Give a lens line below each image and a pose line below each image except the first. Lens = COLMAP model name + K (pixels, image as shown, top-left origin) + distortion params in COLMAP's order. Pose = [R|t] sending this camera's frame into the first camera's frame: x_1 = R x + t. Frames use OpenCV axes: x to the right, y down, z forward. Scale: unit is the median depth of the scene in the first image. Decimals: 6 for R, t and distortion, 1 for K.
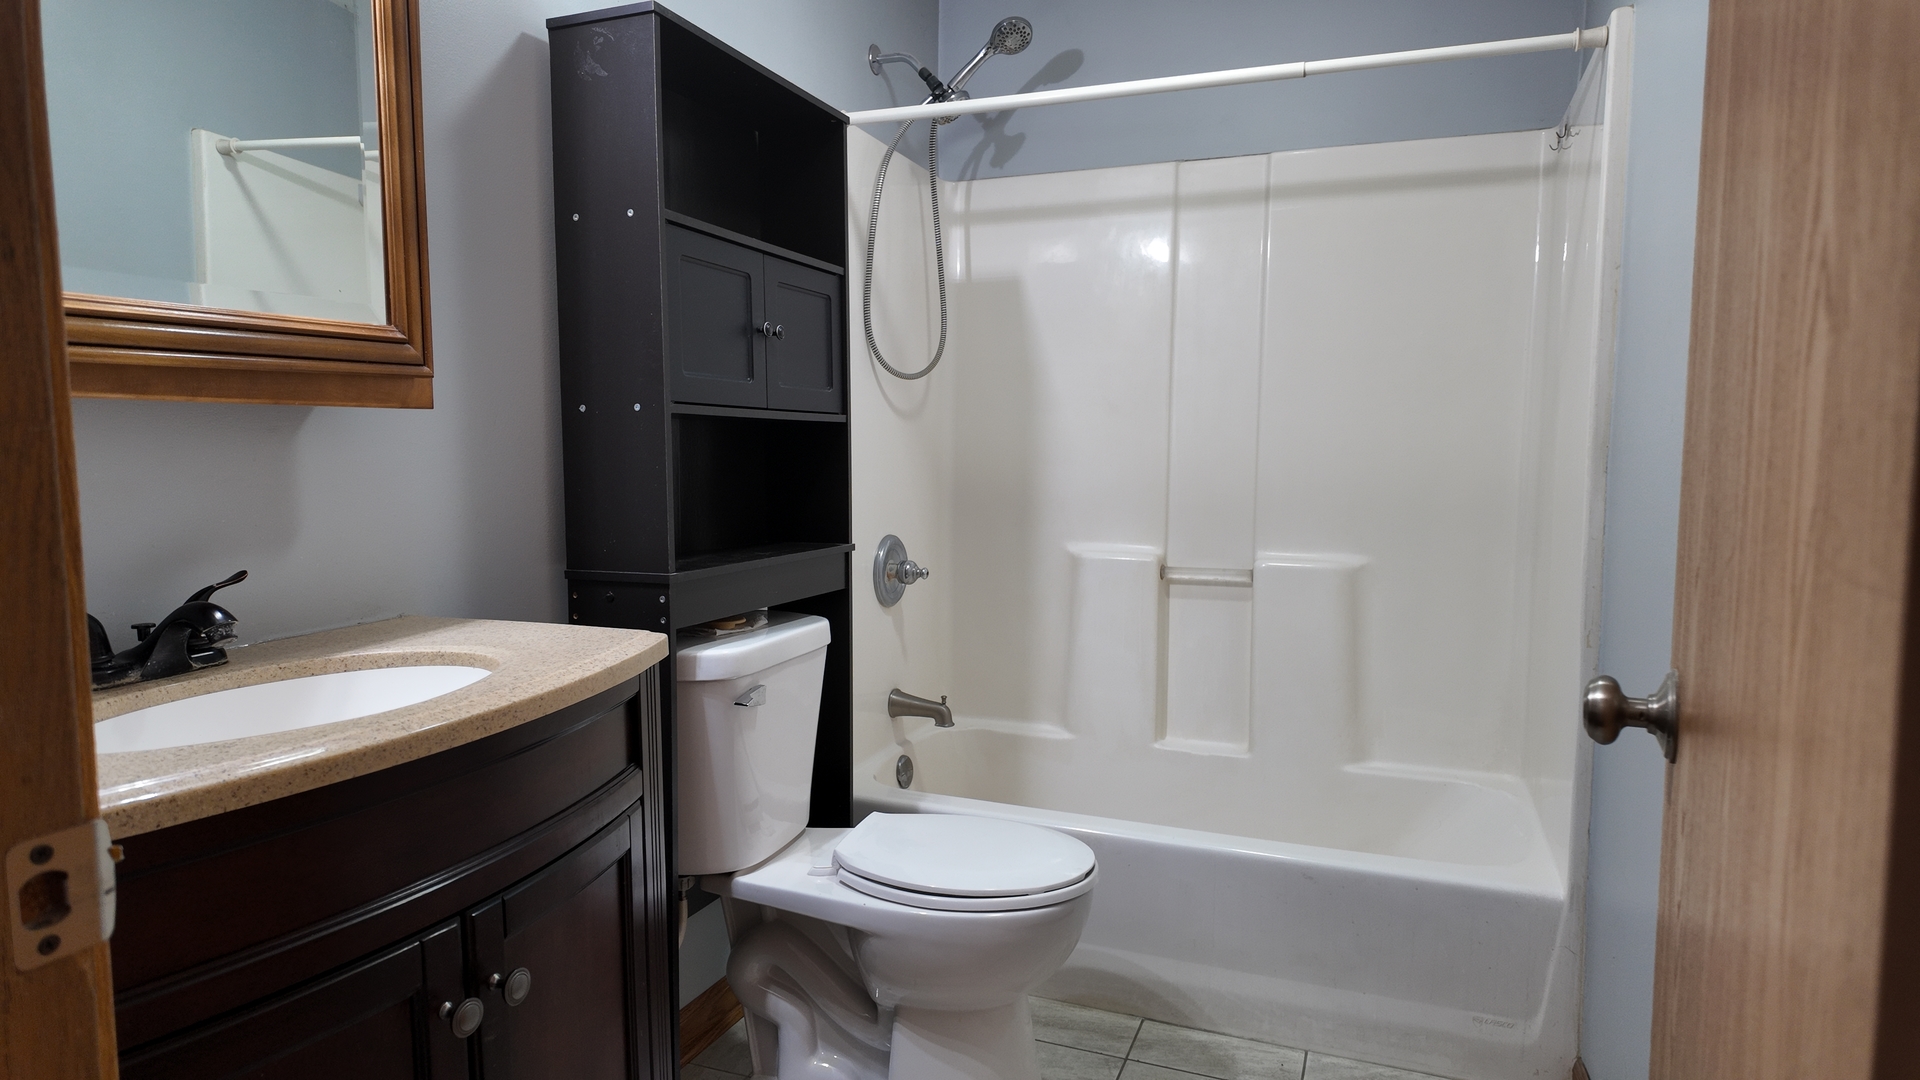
lens RADIAL K [[1117.8, 0, 946.3], [0, 1117.8, 542.2], [0, 0, 1]] dist [0.037970, -0.038254]
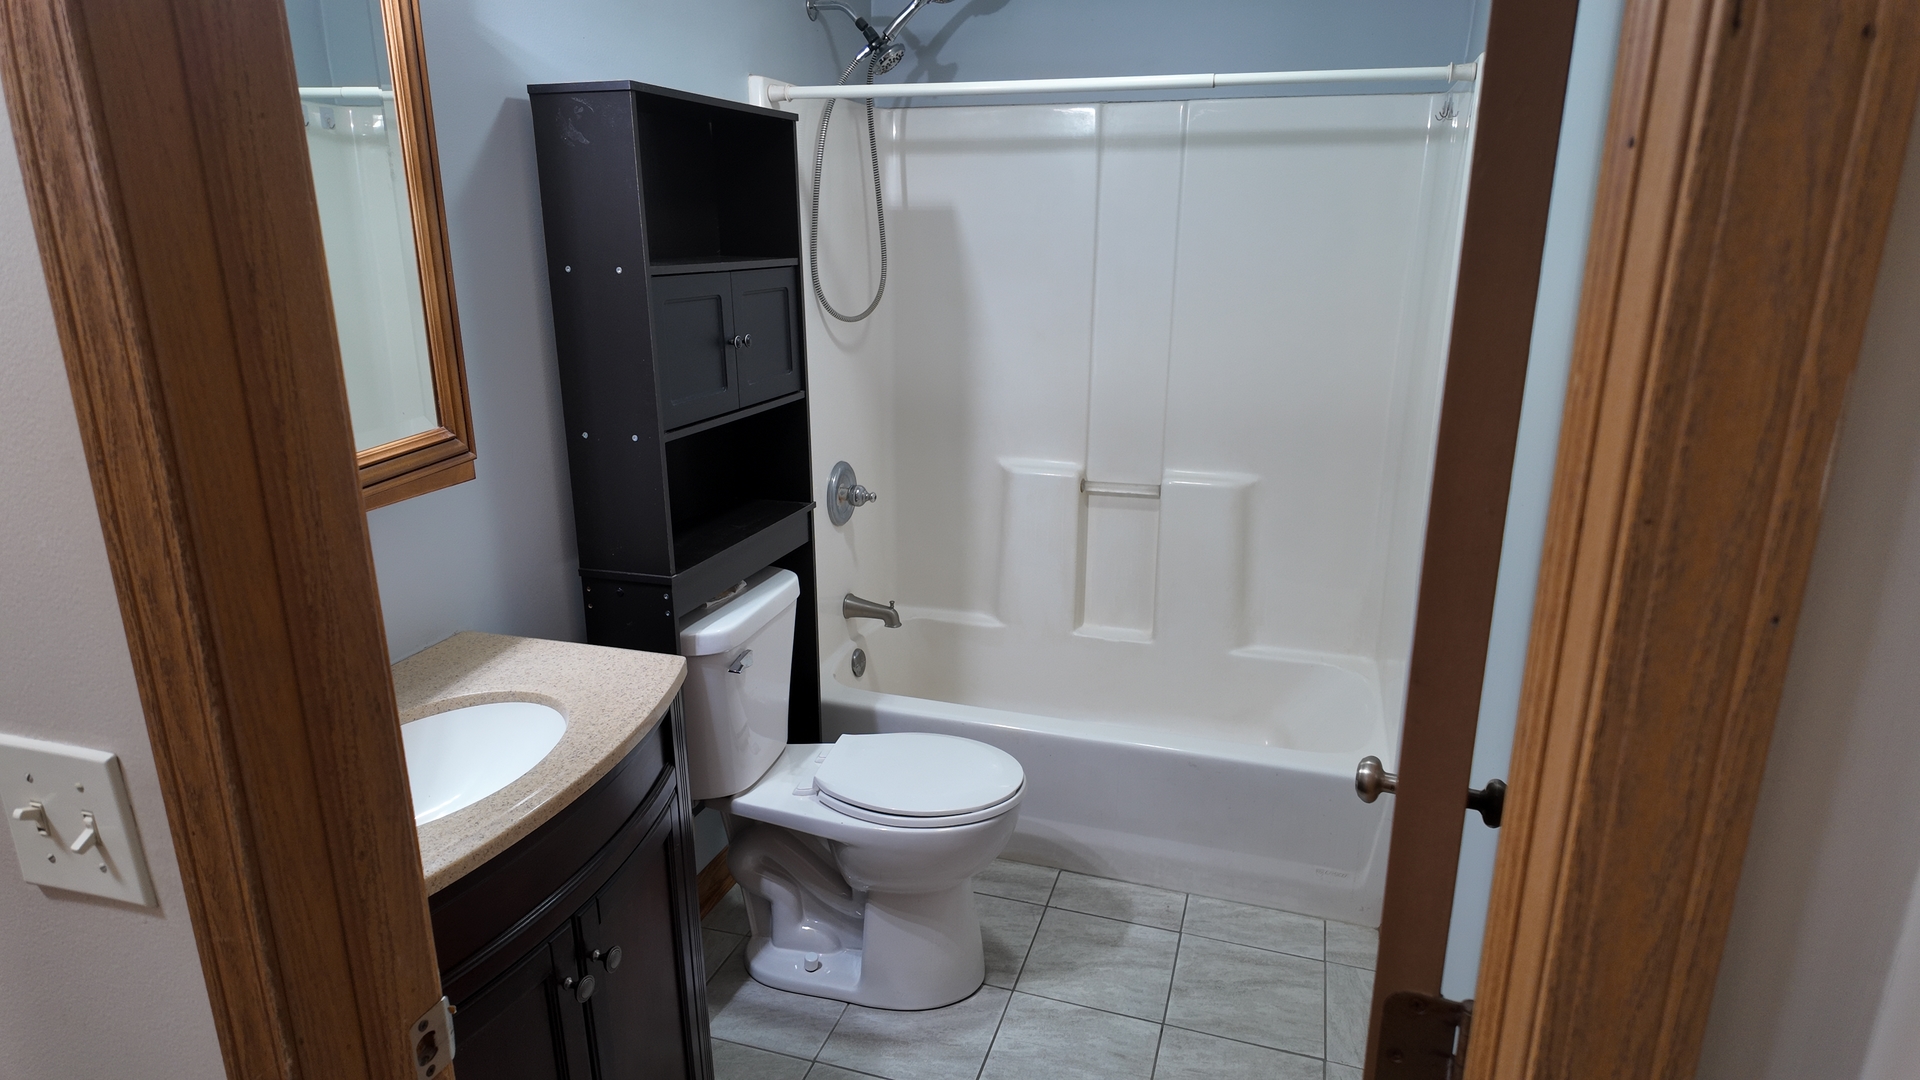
lens RADIAL K [[1117.8, 0, 949.0], [0, 1117.8, 547.7], [0, 0, 1]] dist [0.037970, -0.038254]
pose [[0.997442, -0.023889, 0.067366, -0.025263], [0.010004, 0.979877, 0.199353, -0.188451], [-0.070773, -0.198169, 0.977609, -0.144435]]
